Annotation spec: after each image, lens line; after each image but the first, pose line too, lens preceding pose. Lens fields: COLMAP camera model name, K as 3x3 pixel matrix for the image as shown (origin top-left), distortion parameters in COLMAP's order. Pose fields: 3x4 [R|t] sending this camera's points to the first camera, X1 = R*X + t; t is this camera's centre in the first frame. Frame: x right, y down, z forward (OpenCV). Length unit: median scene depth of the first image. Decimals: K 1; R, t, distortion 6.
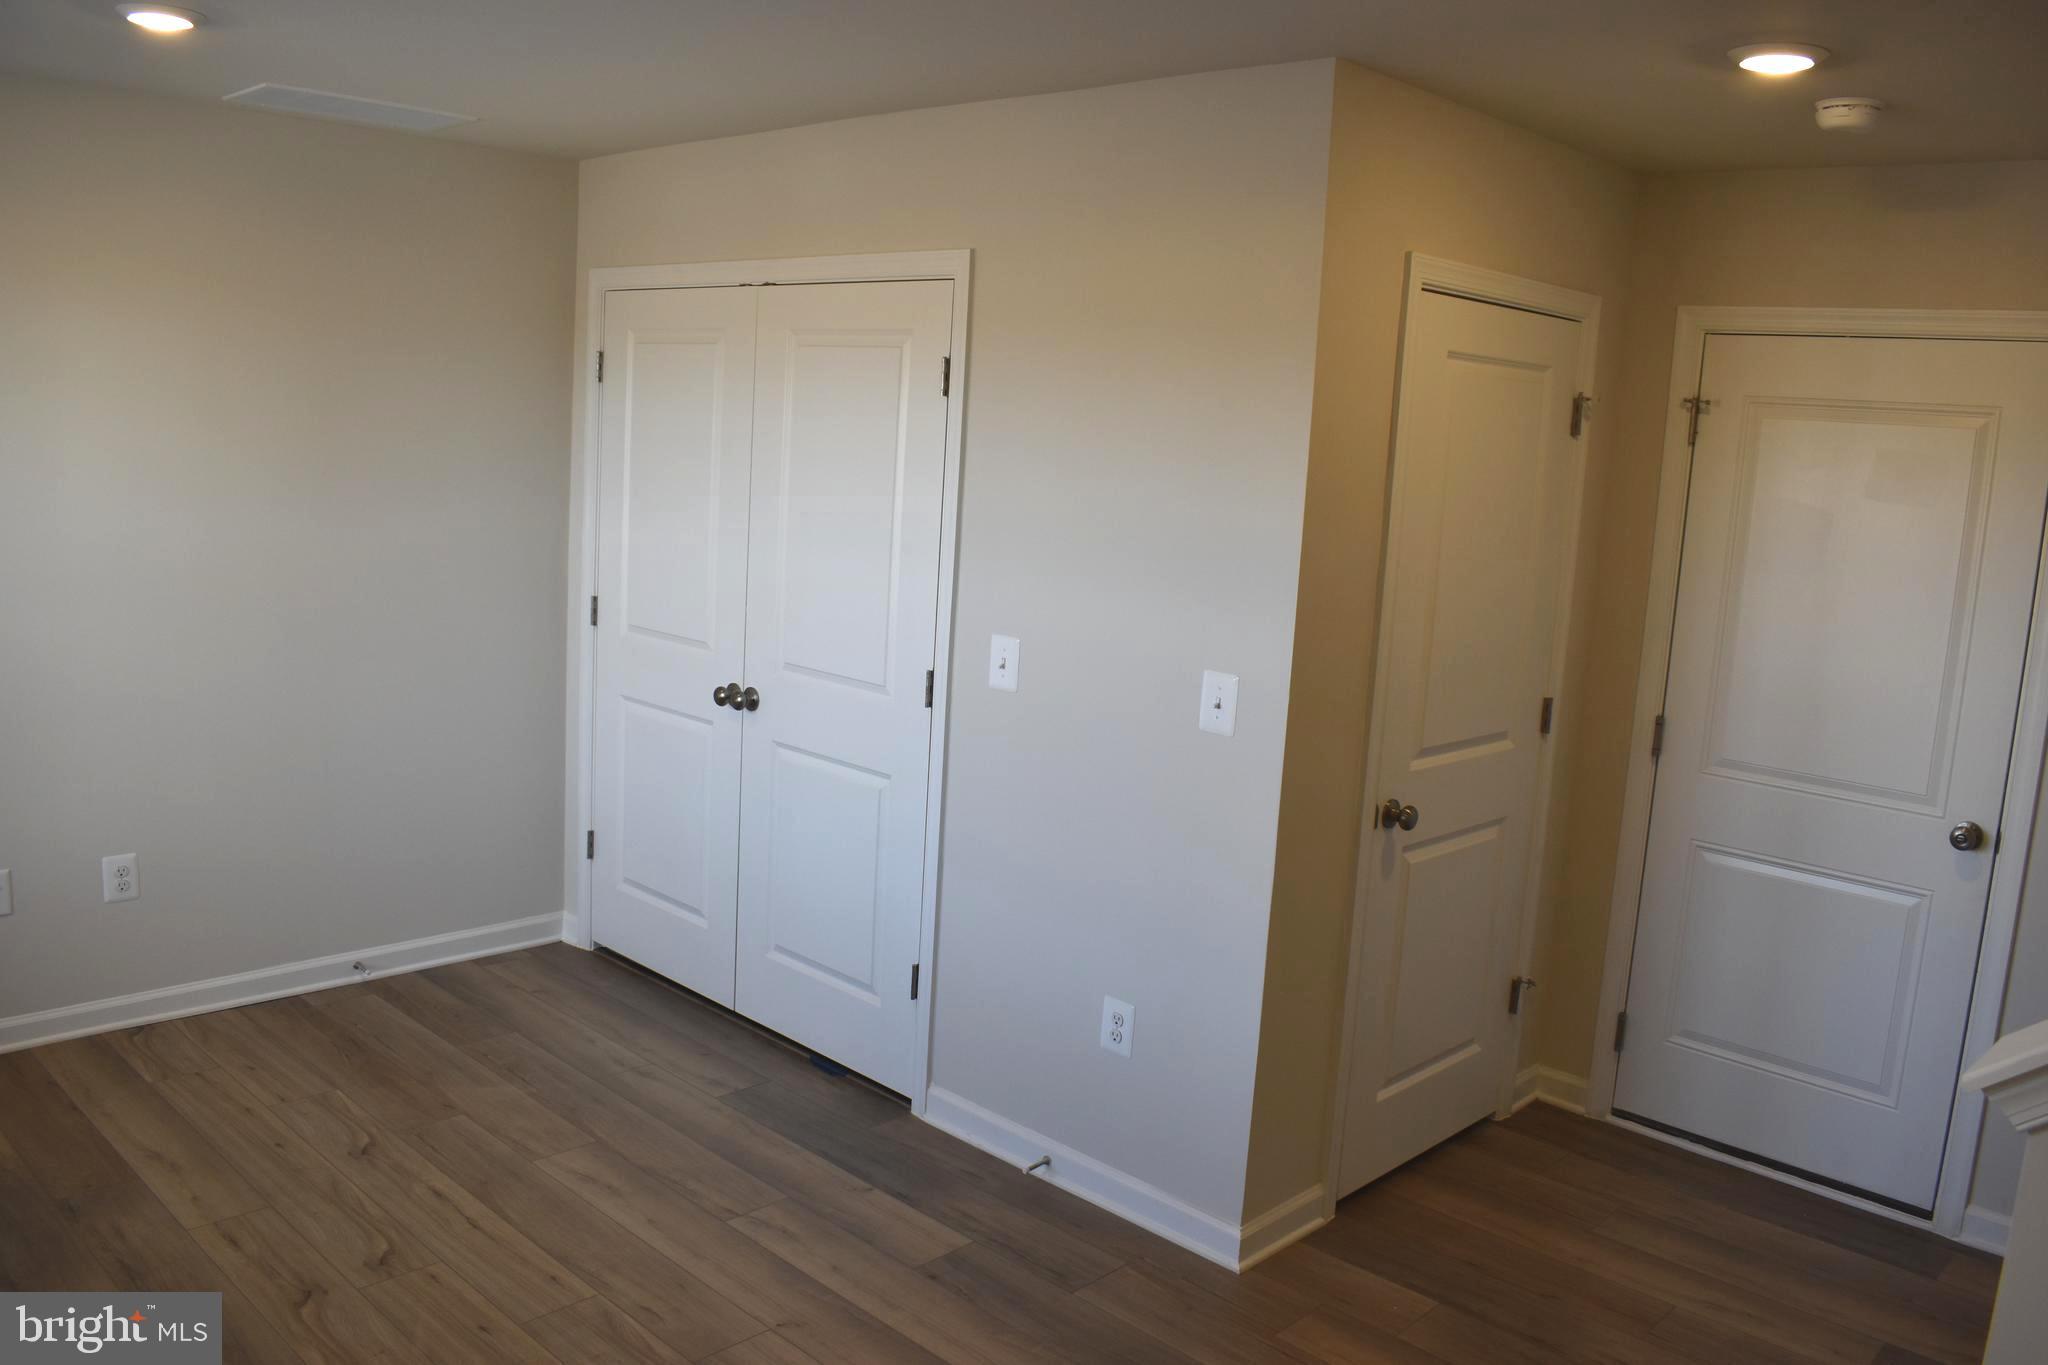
lens RADIAL K [[1598.4, 0, 1023.2], [0, 1598.4, 667.5], [0, 0, 1]] dist [-0.095715, 0.014032]
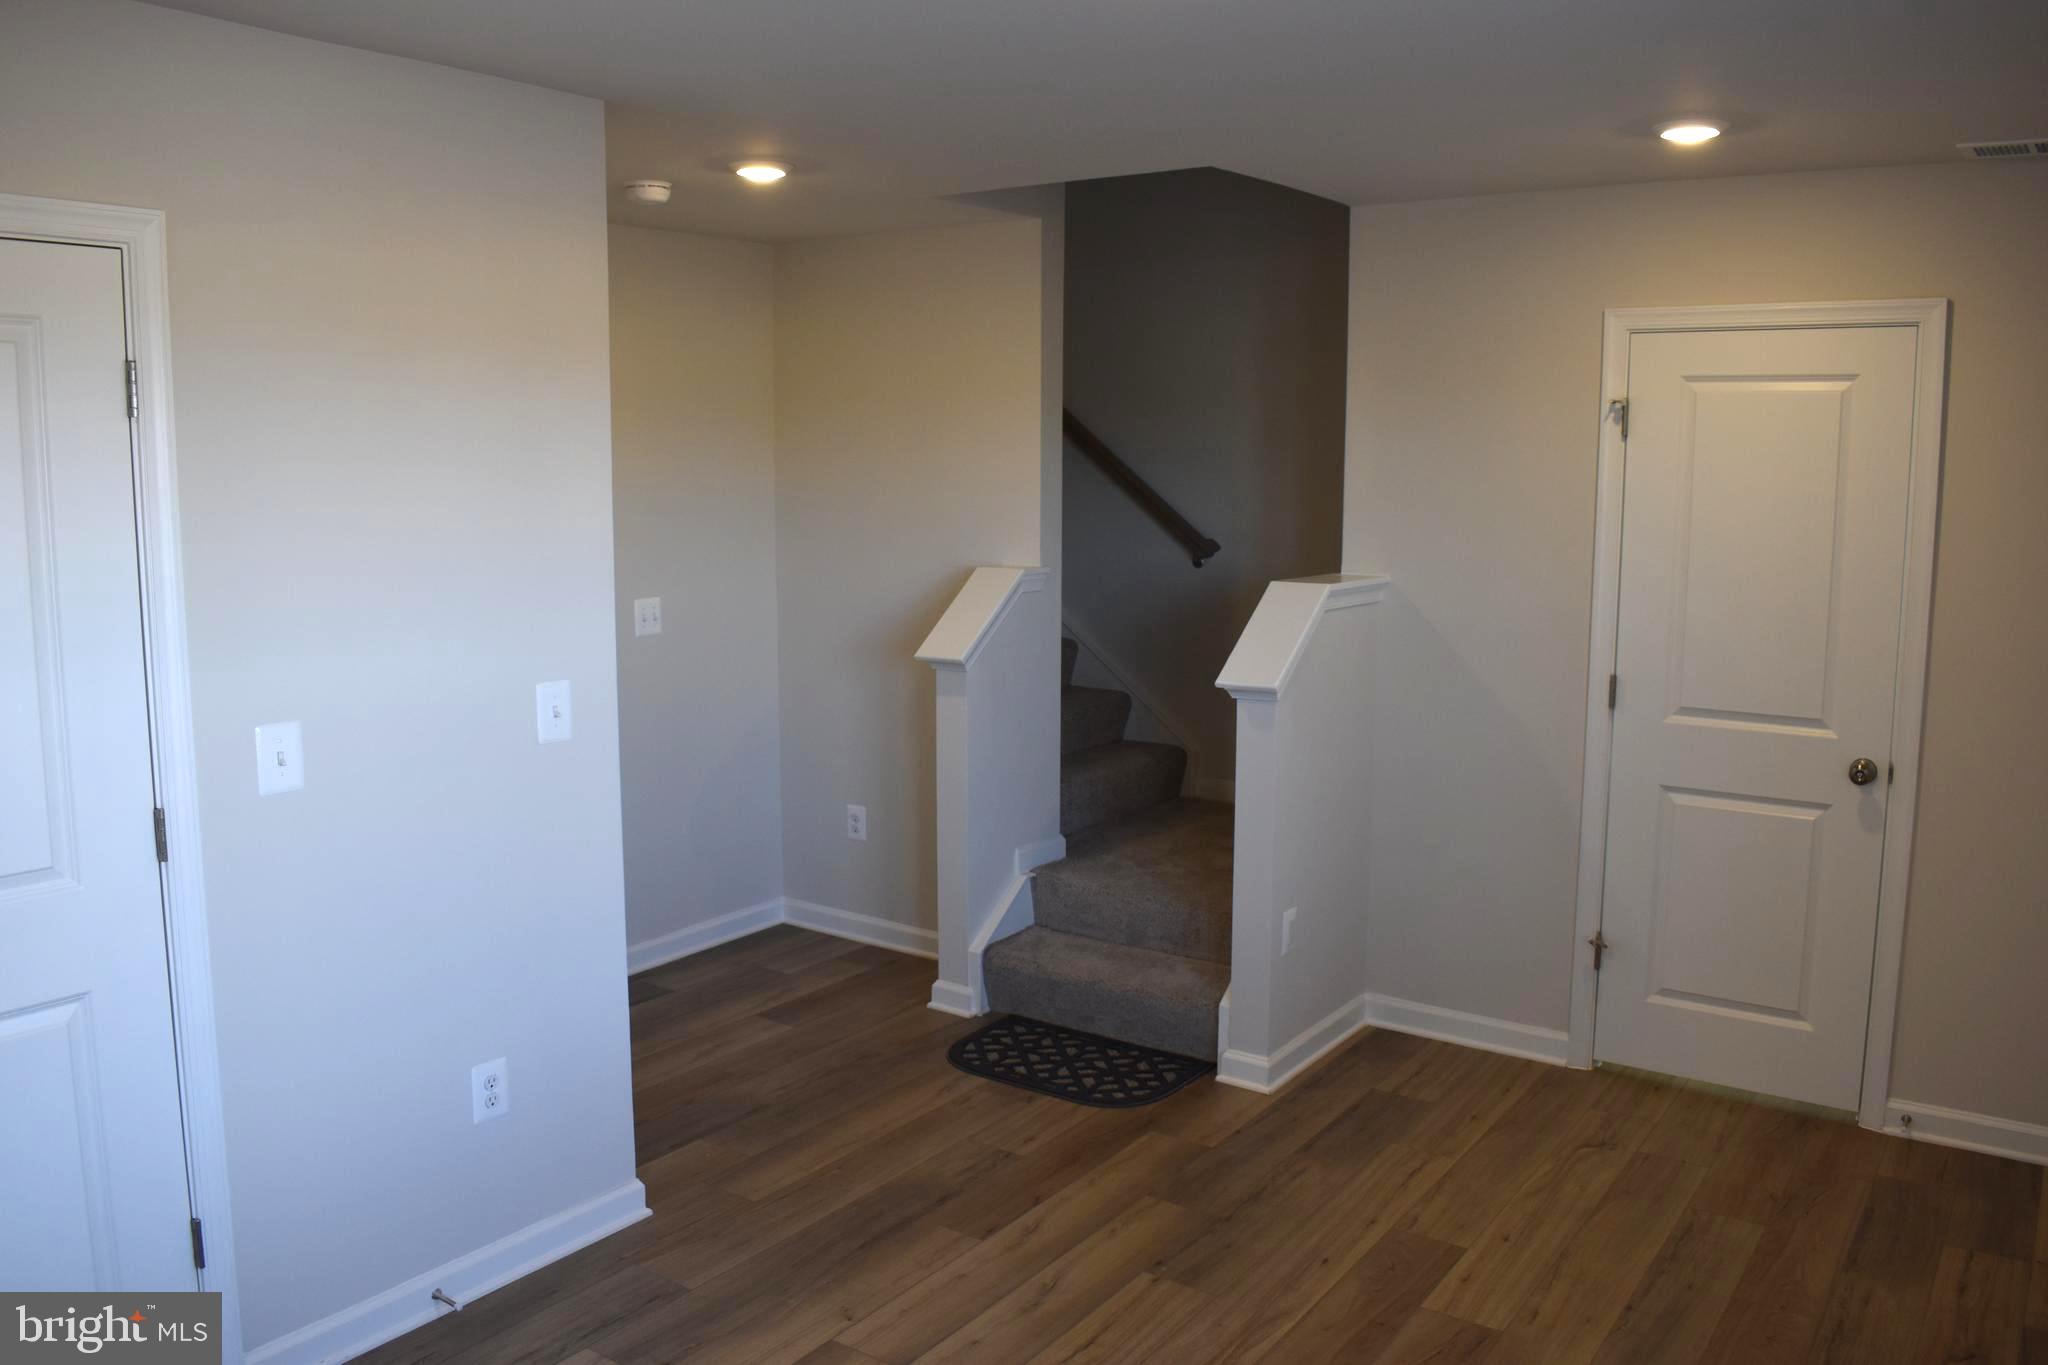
lens RADIAL K [[1598.4, 0, 1024.0], [0, 1598.4, 682.4], [0, 0, 1]] dist [-0.095715, 0.014032]
pose [[-0.145171, -0.195450, 0.969910, -0.597930], [0.137841, 0.966739, 0.215442, -0.114729], [-0.979758, 0.164969, -0.113402, 0.547317]]
